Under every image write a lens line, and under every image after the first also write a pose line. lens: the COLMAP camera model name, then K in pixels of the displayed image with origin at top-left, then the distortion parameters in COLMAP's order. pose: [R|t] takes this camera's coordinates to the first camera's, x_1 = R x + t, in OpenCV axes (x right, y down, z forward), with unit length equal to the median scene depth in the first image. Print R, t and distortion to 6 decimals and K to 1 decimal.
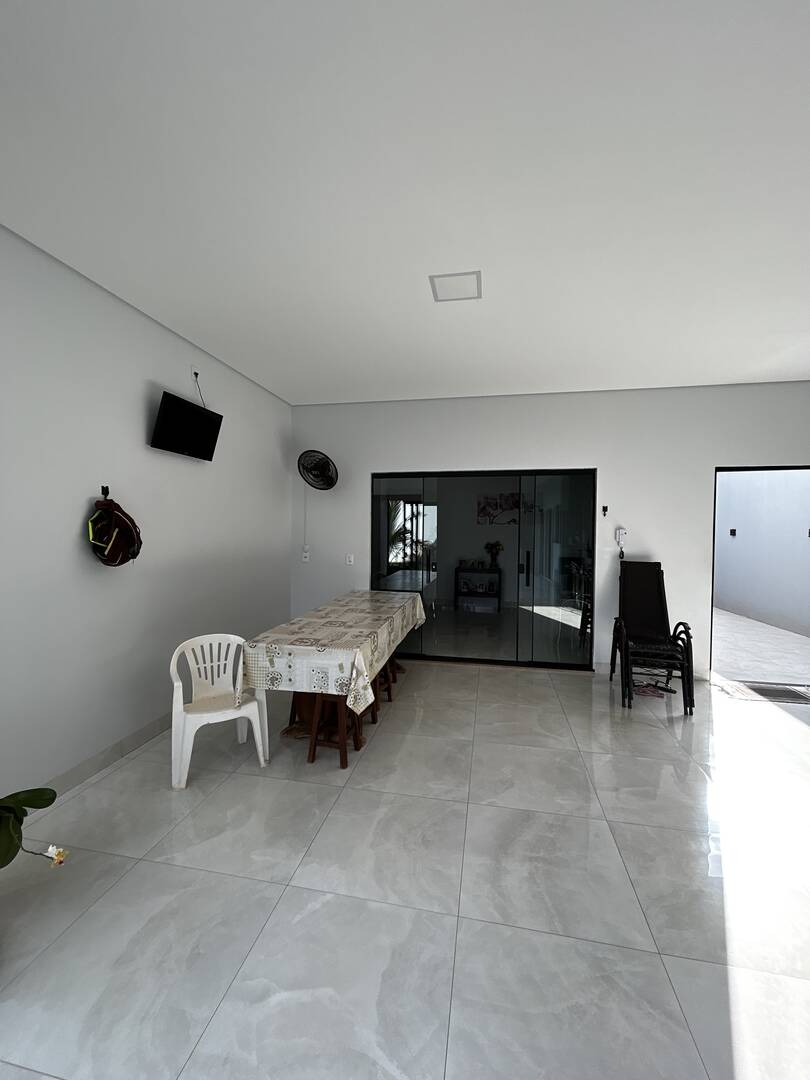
lens RADIAL K [[434.0, 0, 405.1], [0, 434.0, 536.2], [0, 0, 1]] dist [-0.000391, 0.000108]
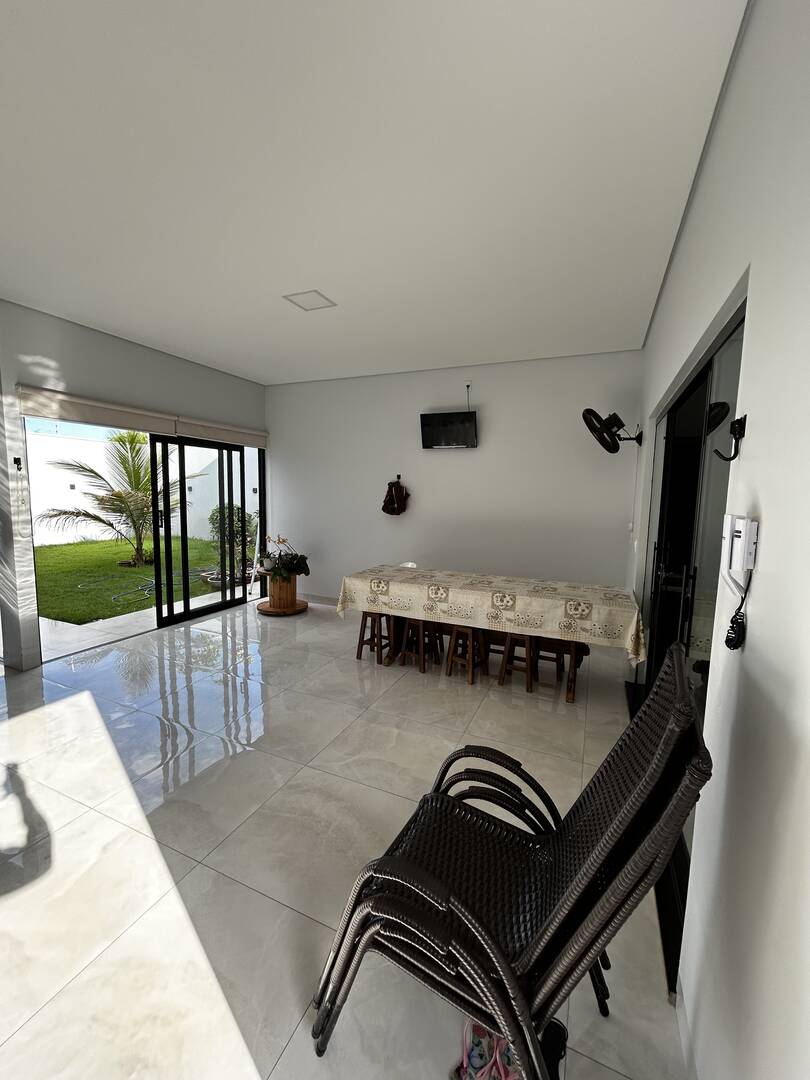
lens RADIAL K [[434.0, 0, 405.1], [0, 434.0, 536.2], [0, 0, 1]] dist [-0.000391, 0.000108]
pose [[-0.229678, 0.080383, -0.969942, 1.156540], [-0.034976, 0.995258, 0.090763, -0.016827], [0.972638, 0.054771, -0.225777, 1.391541]]
